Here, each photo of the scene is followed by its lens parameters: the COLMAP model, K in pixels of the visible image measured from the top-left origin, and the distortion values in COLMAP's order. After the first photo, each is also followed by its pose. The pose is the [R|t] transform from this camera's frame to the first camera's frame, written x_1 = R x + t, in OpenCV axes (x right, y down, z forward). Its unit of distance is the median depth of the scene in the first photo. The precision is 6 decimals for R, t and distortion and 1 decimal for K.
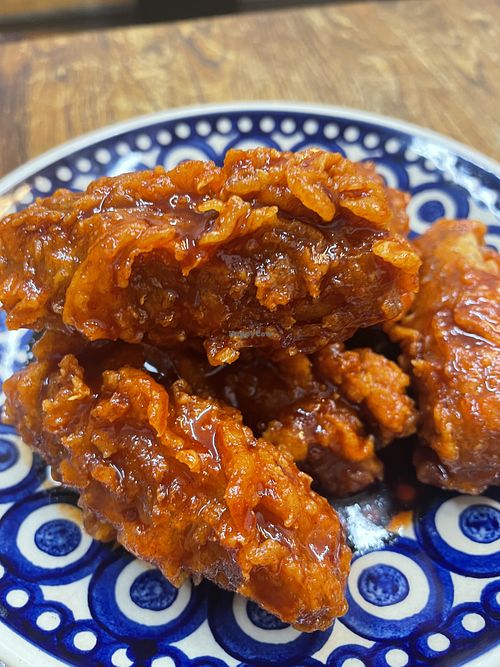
lens RADIAL K [[524.9, 0, 247.9], [0, 524.9, 332.9], [0, 0, 1]] dist [0.056178, -0.133996]
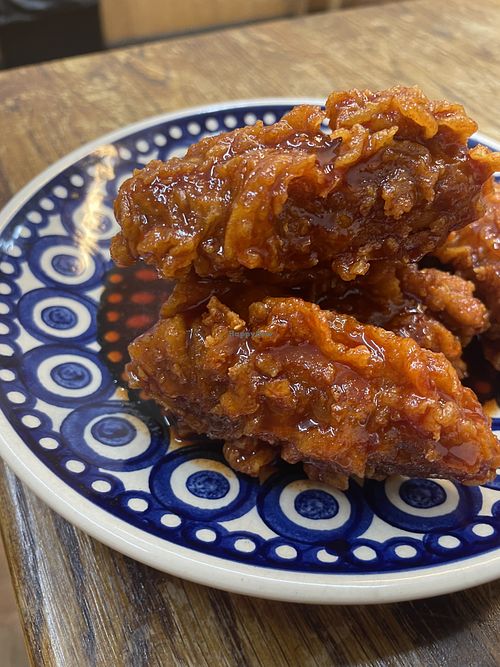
lens RADIAL K [[520.9, 0, 257.0], [0, 520.9, 334.3], [0, 0, 1]] dist [0.061654, -0.139518]
pose [[0.965653, -0.174890, 0.192168, -0.405545], [0.186438, 0.981498, -0.043609, 0.155987], [-0.180986, 0.077939, 0.980393, -0.051262]]
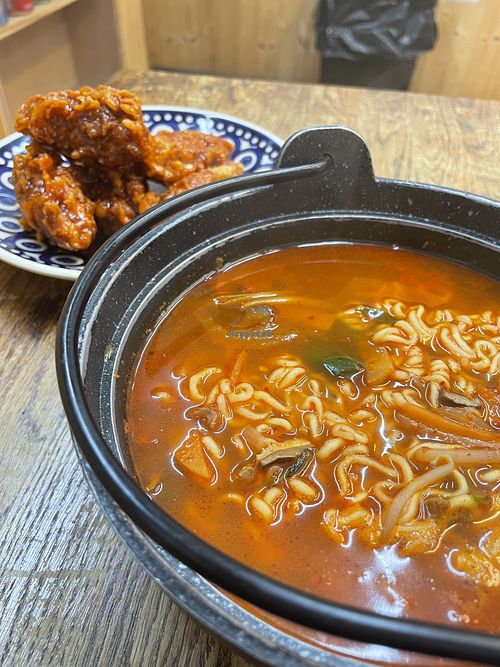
lens RADIAL K [[520.9, 0, 257.0], [0, 520.9, 334.3], [0, 0, 1]] dist [0.061654, -0.139518]
pose [[0.928622, 0.288380, -0.233448, 1.413737], [-0.316458, 0.944076, -0.092601, 0.716882], [0.193688, 0.159867, 0.967950, -1.063527]]
